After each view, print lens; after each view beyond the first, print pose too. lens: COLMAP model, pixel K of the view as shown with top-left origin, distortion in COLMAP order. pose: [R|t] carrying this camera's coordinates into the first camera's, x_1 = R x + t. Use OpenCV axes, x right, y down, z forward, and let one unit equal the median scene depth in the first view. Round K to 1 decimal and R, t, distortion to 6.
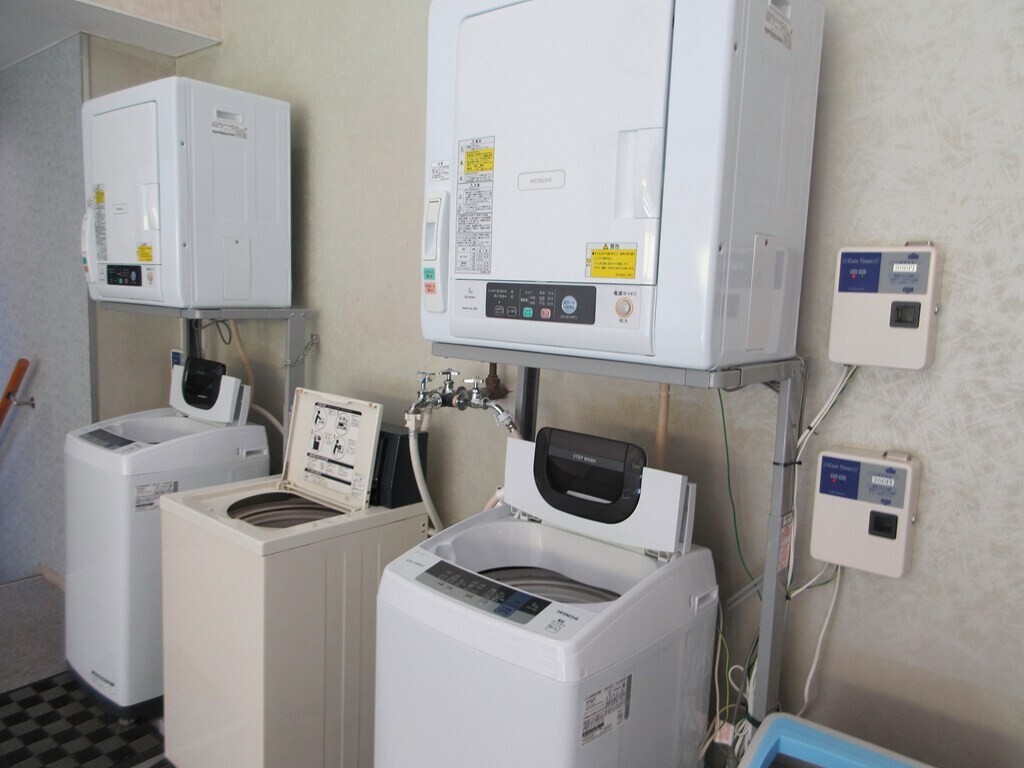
lens RADIAL K [[756.5, 0, 512.0], [0, 756.5, 384.0], [0, 0, 1]] dist [0.001743, -0.003640]
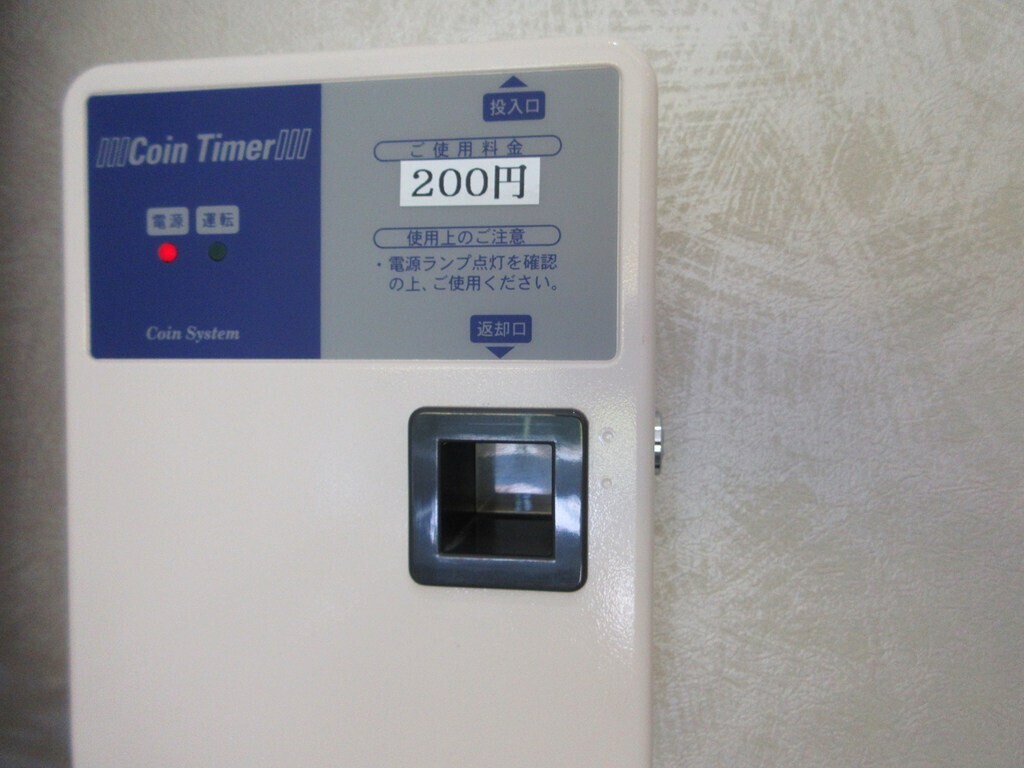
lens RADIAL K [[756.5, 0, 512.0], [0, 756.5, 384.0], [0, 0, 1]] dist [0.001743, -0.003640]
pose [[0.851213, -0.051006, 0.522336, 0.445323], [0.090689, 0.994590, -0.050667, -0.105883], [-0.516926, 0.090499, 0.851233, 0.869695]]
